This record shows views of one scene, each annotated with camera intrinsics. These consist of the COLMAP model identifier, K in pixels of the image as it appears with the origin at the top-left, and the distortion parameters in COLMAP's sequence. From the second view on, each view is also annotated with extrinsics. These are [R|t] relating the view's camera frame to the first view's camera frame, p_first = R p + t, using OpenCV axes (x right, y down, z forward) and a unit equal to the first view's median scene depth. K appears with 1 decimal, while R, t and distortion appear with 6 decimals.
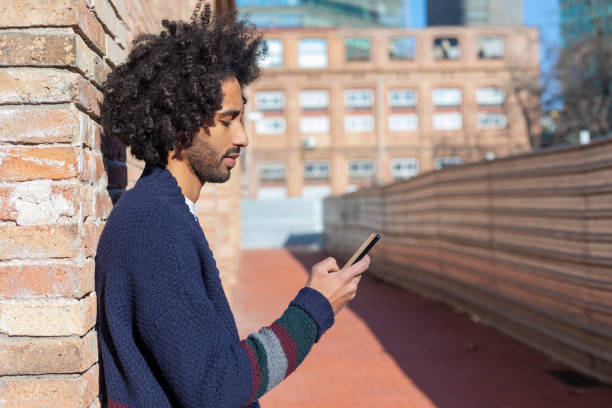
lens RADIAL K [[892.1, 0, 306.0], [0, 892.1, 204.0], [0, 0, 1]] dist [0.011191, -0.118686]
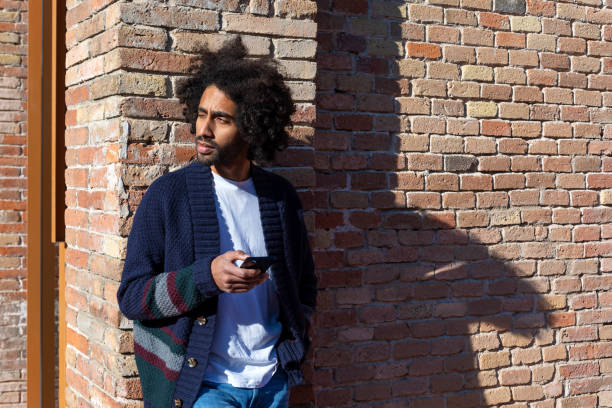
lens RADIAL K [[913.7, 0, 306.0], [0, 913.7, 204.0], [0, 0, 1]] dist [0.017931, -0.130481]
pose [[0.407204, 0.031833, -0.912782, 0.187014], [-0.002580, 0.999429, 0.033703, -0.001319], [0.913334, -0.011369, 0.407053, 0.084263]]
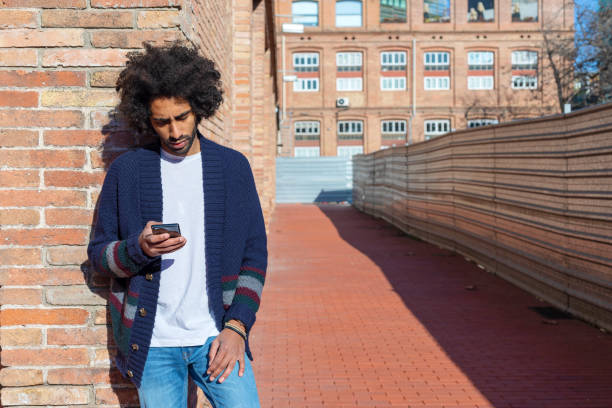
lens RADIAL K [[913.7, 0, 306.0], [0, 913.7, 204.0], [0, 0, 1]] dist [0.017931, -0.130481]
pose [[0.999025, 0.017480, -0.040531, 0.013389], [-0.015610, 0.998820, 0.045998, 0.000358], [0.041287, -0.045320, 0.998119, -0.132880]]
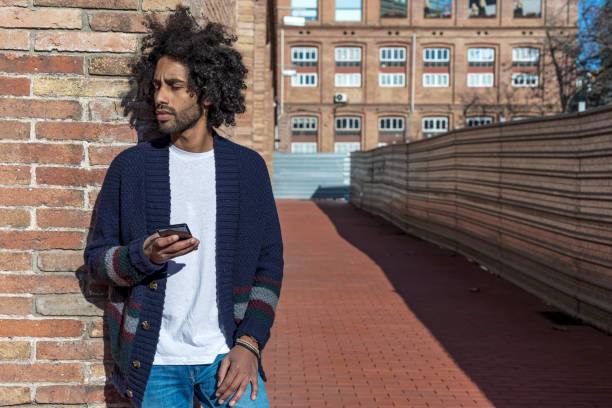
lens RADIAL K [[905.1, 0, 305.9], [0, 905.1, 212.8], [0, 0, 1]] dist [0.186742, -0.398827]
pose [[0.998878, 0.033515, -0.033455, 0.005484], [-0.031422, 0.997629, 0.061226, -0.000789], [0.035428, -0.060106, 0.997563, -0.108251]]
